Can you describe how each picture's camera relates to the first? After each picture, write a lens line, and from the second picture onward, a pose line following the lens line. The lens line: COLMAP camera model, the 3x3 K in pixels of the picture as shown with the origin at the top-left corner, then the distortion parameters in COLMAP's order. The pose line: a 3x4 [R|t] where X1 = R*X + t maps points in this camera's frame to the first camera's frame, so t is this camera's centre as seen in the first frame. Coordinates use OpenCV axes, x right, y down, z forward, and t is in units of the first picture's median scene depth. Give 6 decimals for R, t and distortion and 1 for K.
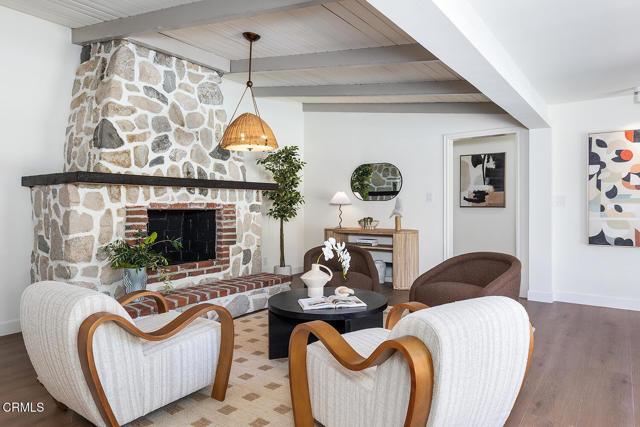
lens RADIAL K [[407.0, 0, 321.2], [0, 407.0, 214.2], [0, 0, 1]] dist [0.001924, 0.000006]
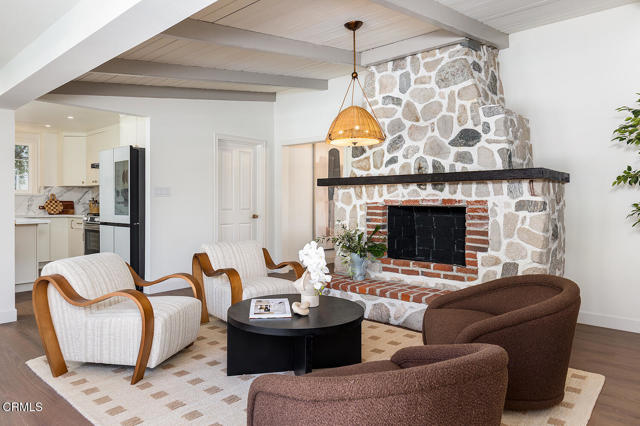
lens RADIAL K [[407.0, 0, 316.2], [0, 407.0, 207.8], [0, 0, 1]] dist [0.001924, 0.000006]
pose [[-0.077530, 0.016890, -0.996847, 0.663799], [-0.020954, 0.999608, 0.018566, -0.020359], [0.996770, 0.022328, -0.077146, 0.836247]]
